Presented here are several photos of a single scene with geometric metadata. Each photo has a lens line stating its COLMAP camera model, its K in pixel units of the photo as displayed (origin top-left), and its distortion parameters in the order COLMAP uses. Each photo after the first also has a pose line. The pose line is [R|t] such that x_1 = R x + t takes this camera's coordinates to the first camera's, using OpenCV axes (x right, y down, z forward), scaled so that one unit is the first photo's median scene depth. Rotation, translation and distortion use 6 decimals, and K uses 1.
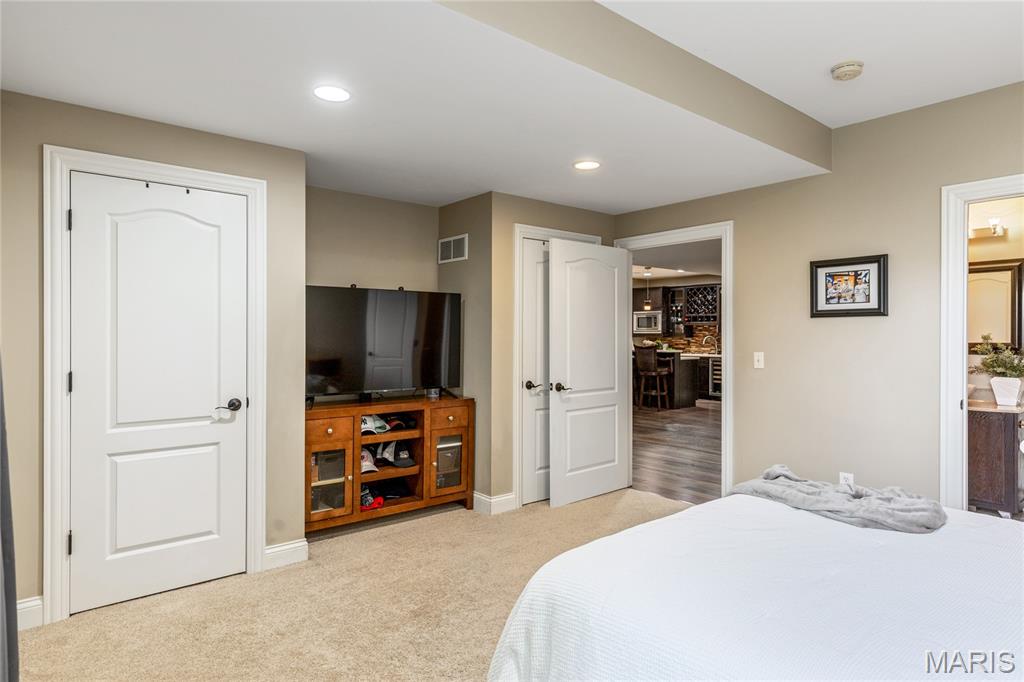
lens RADIAL K [[584.5, 0, 511.8], [0, 584.5, 340.9], [0, 0, 1]] dist [0.007359, -0.004370]
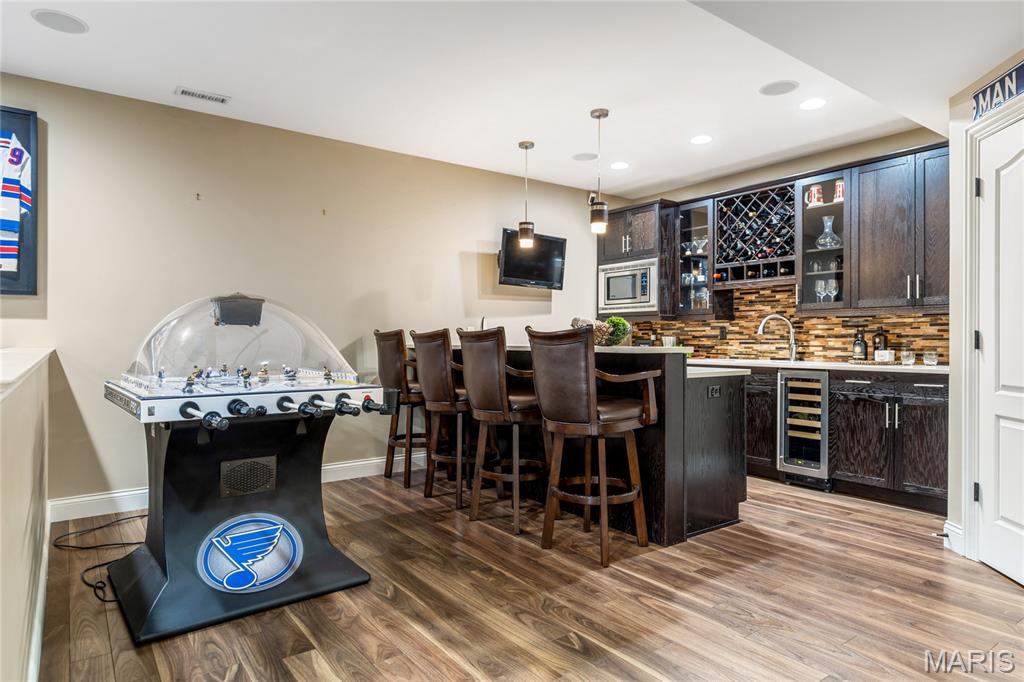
lens RADIAL K [[602.3, 0, 514.6], [0, 602.3, 344.7], [0, 0, 1]] dist [0.004911, -0.002713]
pose [[0.998474, -0.000533, -0.055230, 0.180317], [0.000364, 0.999995, -0.003061, 0.013176], [0.055231, 0.003036, 0.998469, 0.570203]]
